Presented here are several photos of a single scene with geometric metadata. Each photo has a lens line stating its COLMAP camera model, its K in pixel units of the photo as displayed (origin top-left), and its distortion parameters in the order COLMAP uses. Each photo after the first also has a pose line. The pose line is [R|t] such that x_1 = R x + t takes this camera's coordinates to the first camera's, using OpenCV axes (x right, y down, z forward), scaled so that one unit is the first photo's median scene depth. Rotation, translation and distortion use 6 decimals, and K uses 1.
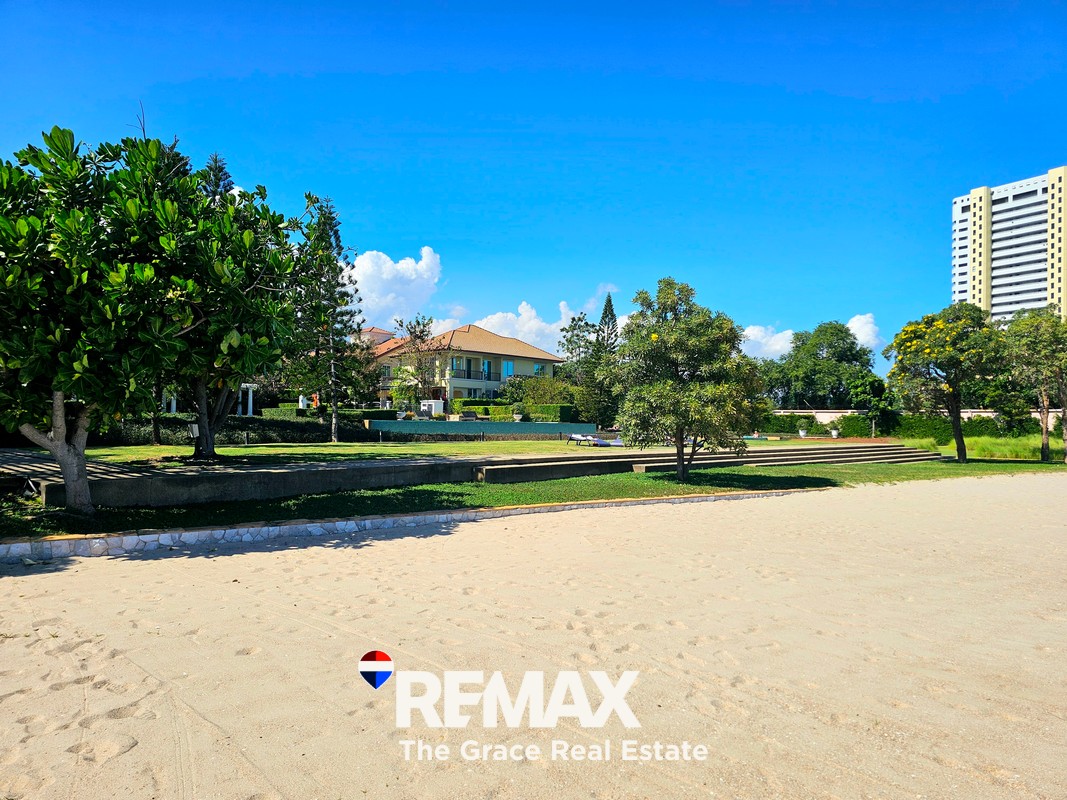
lens RADIAL K [[714.7, 0, 532.4], [0, 714.7, 404.3], [0, 0, 1]] dist [-0.001912, 0.000180]
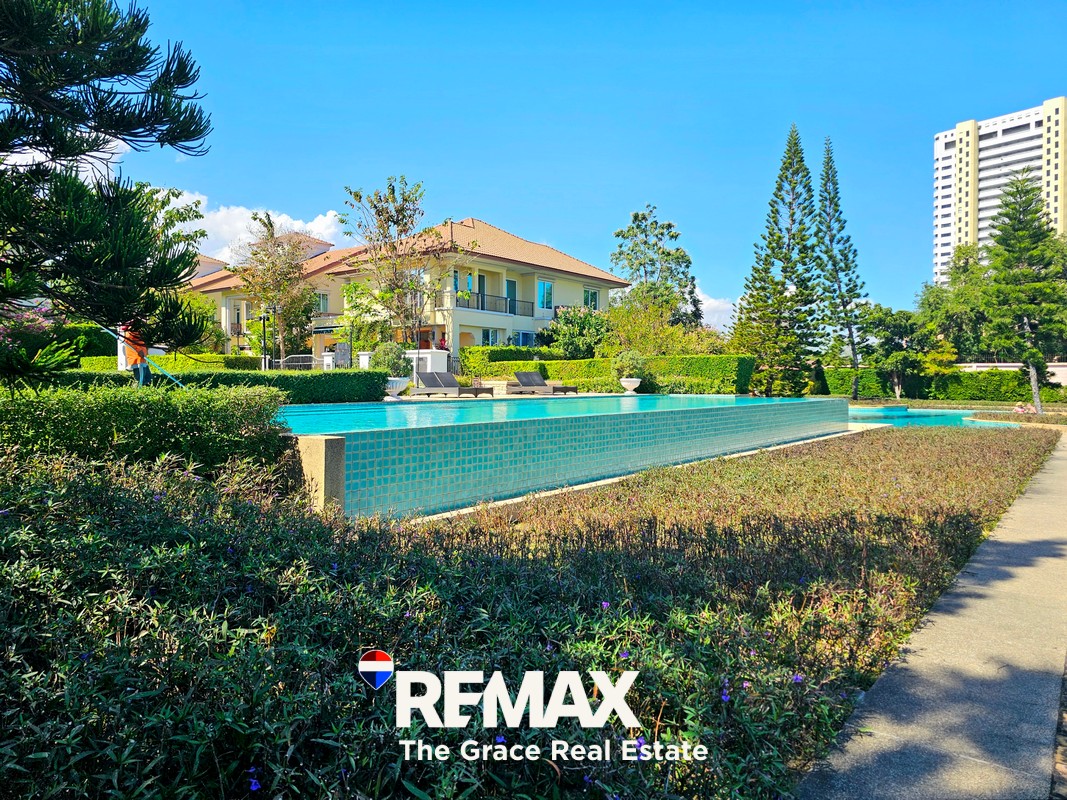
lens RADIAL K [[714.7, 0, 534.6], [0, 714.7, 394.2], [0, 0, 1]] dist [-0.001912, 0.000180]
pose [[0.994497, -0.012465, 0.104020, -0.033923], [0.007488, 0.998814, 0.048100, 0.000592], [-0.104496, -0.047056, 0.993411, 0.144881]]
